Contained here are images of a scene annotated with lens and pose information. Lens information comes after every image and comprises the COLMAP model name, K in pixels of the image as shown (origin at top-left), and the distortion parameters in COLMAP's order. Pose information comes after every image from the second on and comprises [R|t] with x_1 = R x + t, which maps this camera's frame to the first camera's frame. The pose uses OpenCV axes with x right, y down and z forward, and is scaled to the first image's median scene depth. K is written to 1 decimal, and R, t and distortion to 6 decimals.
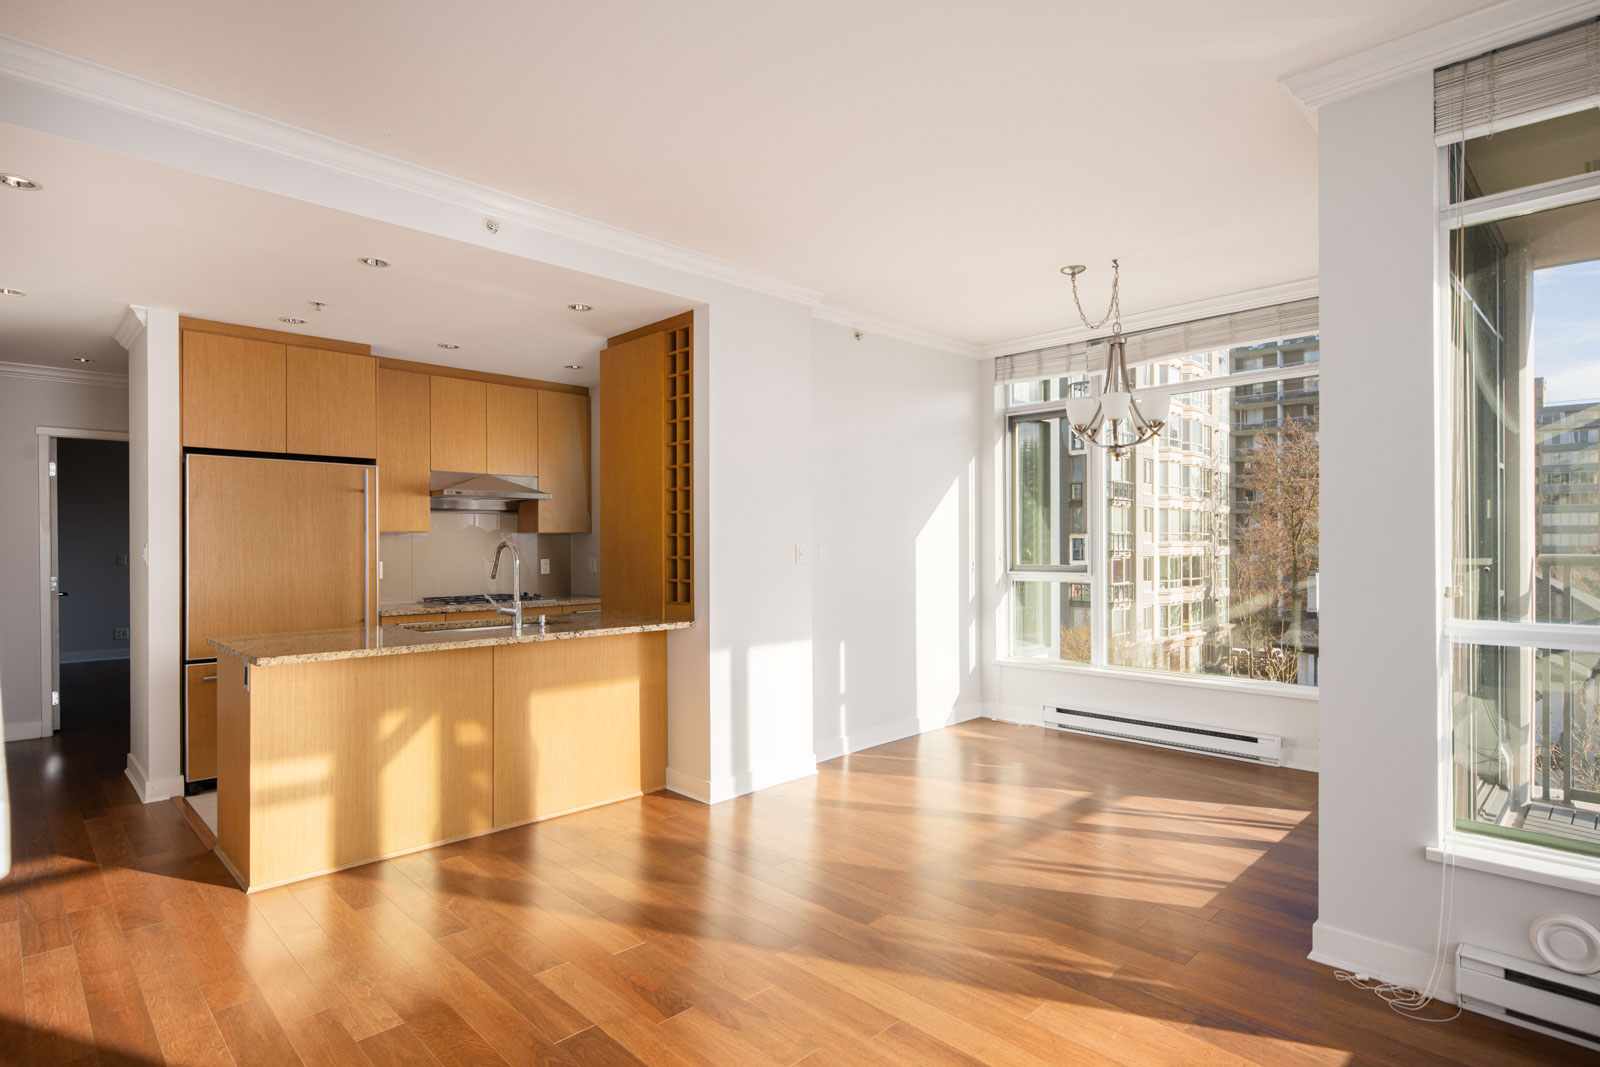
lens RADIAL K [[825.9, 0, 793.5], [0, 825.9, 542.9], [0, 0, 1]] dist [0.002808, 0.003985]
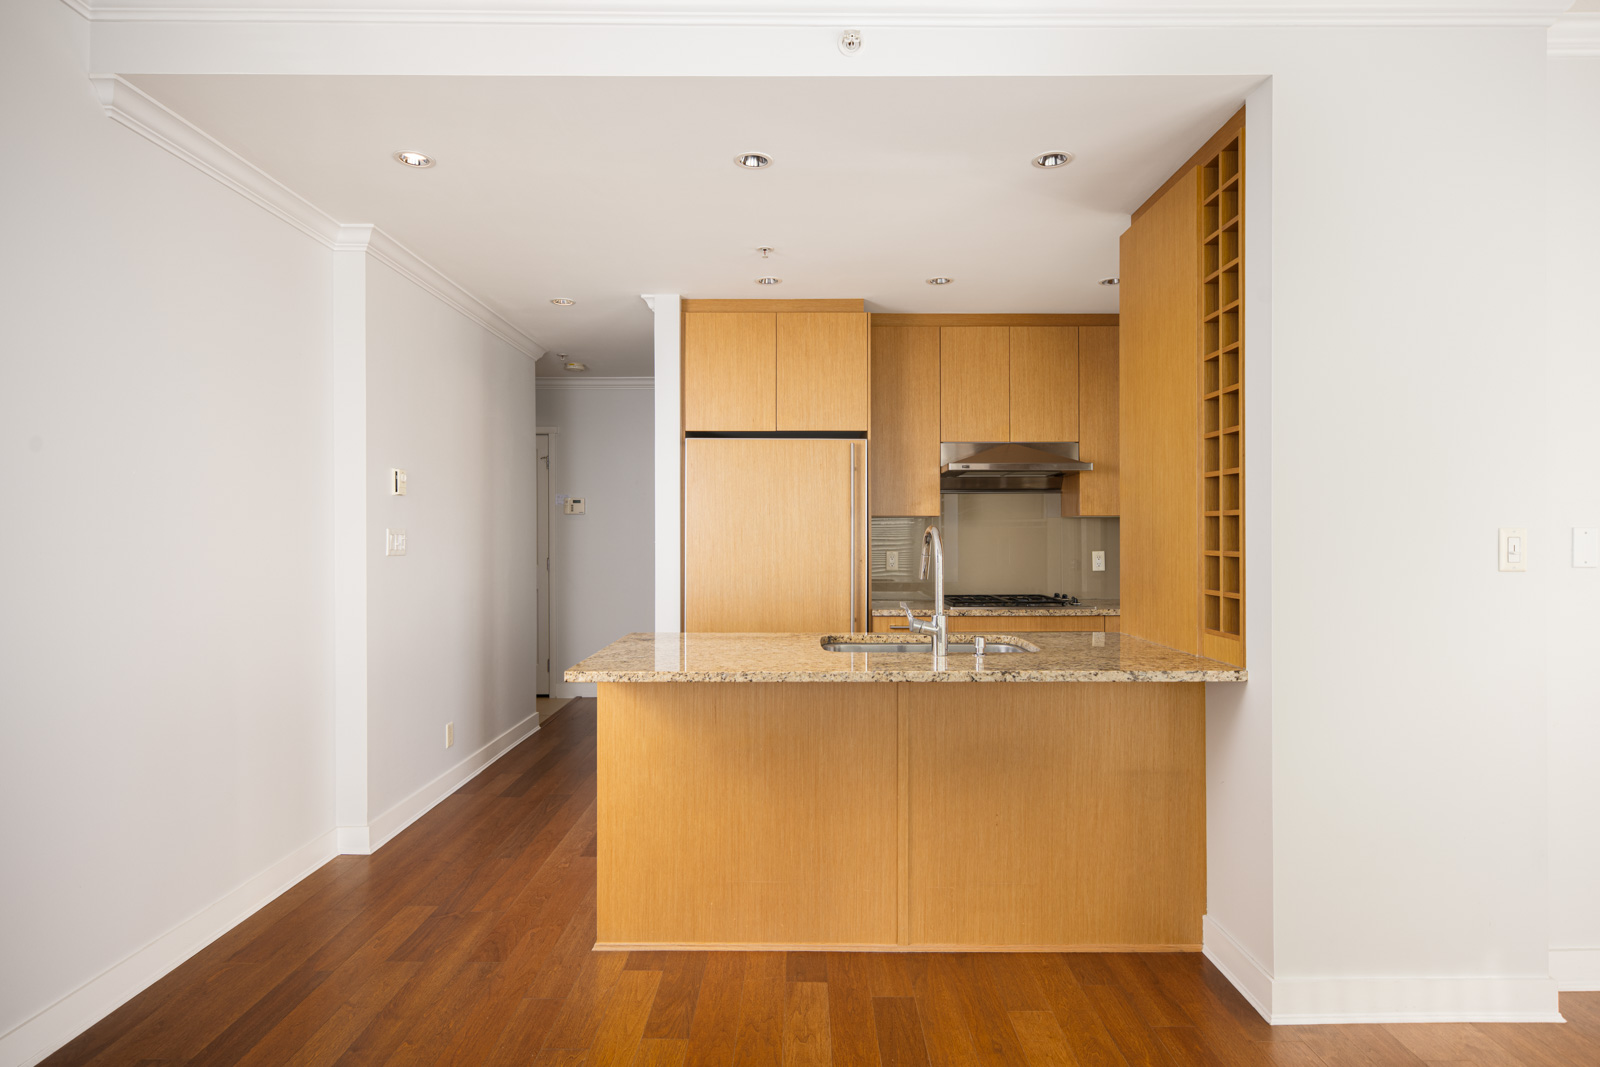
lens RADIAL K [[825.9, 0, 820.4], [0, 825.9, 534.0], [0, 0, 1]] dist [0.002808, 0.003985]
pose [[0.723255, 0.002848, -0.690575, 0.047426], [0.000257, 0.999990, 0.004393, 0.000984], [0.690581, -0.003355, 0.723248, 0.348432]]
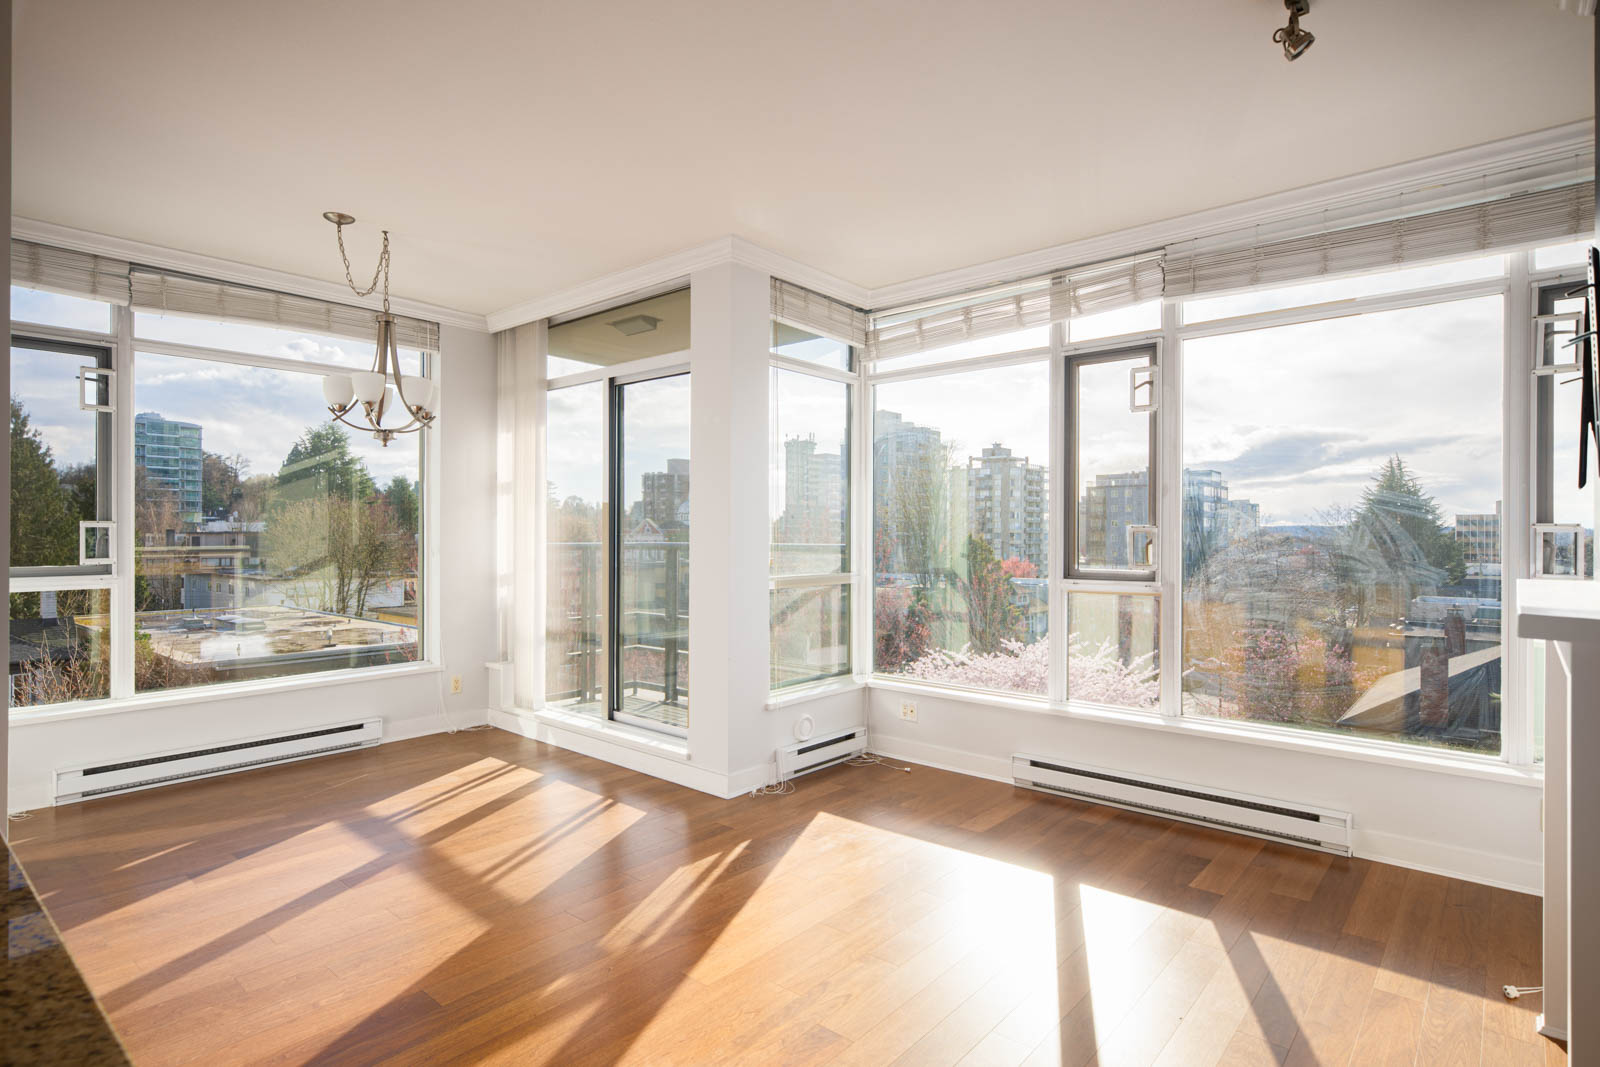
lens RADIAL K [[825.9, 0, 798.2], [0, 825.9, 534.1], [0, 0, 1]] dist [0.002808, 0.003985]
pose [[-0.077676, 0.006179, 0.996960, -0.488374], [-0.002337, 0.999977, -0.006380, 0.004412], [-0.996976, -0.002826, -0.077660, 0.509970]]
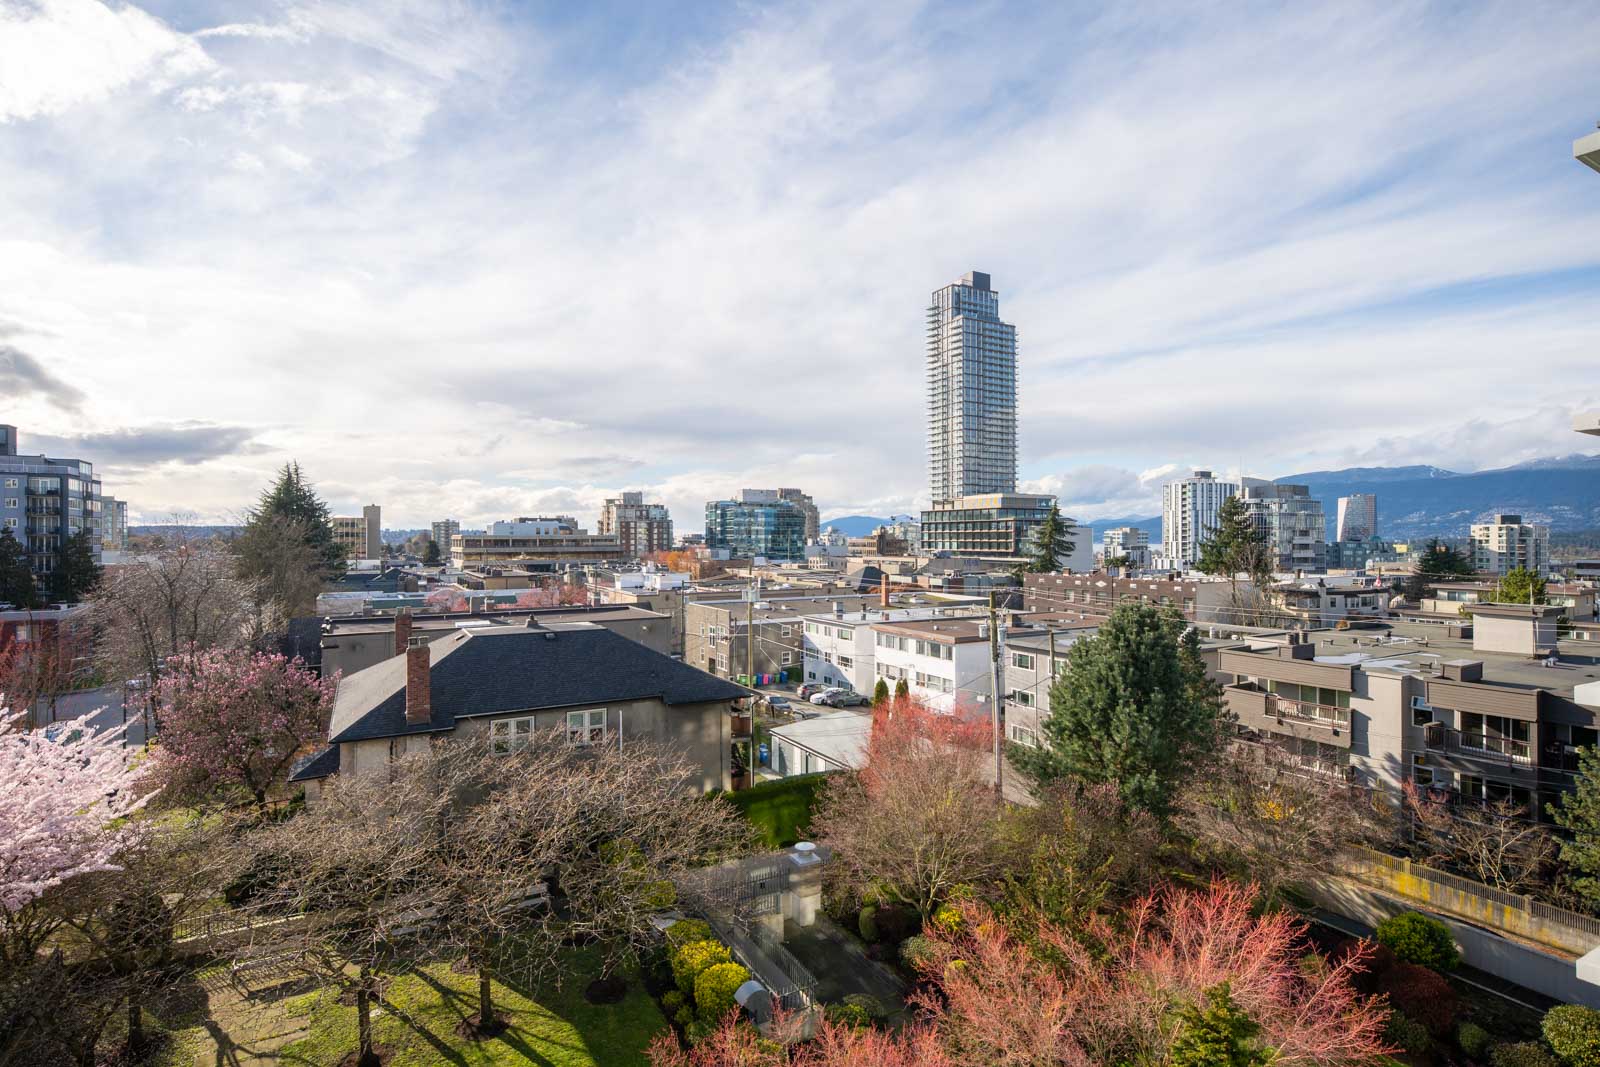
lens RADIAL K [[783.7, 0, 801.5], [0, 783.7, 536.7], [0, 0, 1]] dist [0.005496, 0.000334]
pose [[-0.964992, 0.007407, 0.262174, 0.629514], [0.007809, 0.999969, 0.000493, -0.049962], [-0.262163, 0.002523, -0.965020, 0.470151]]
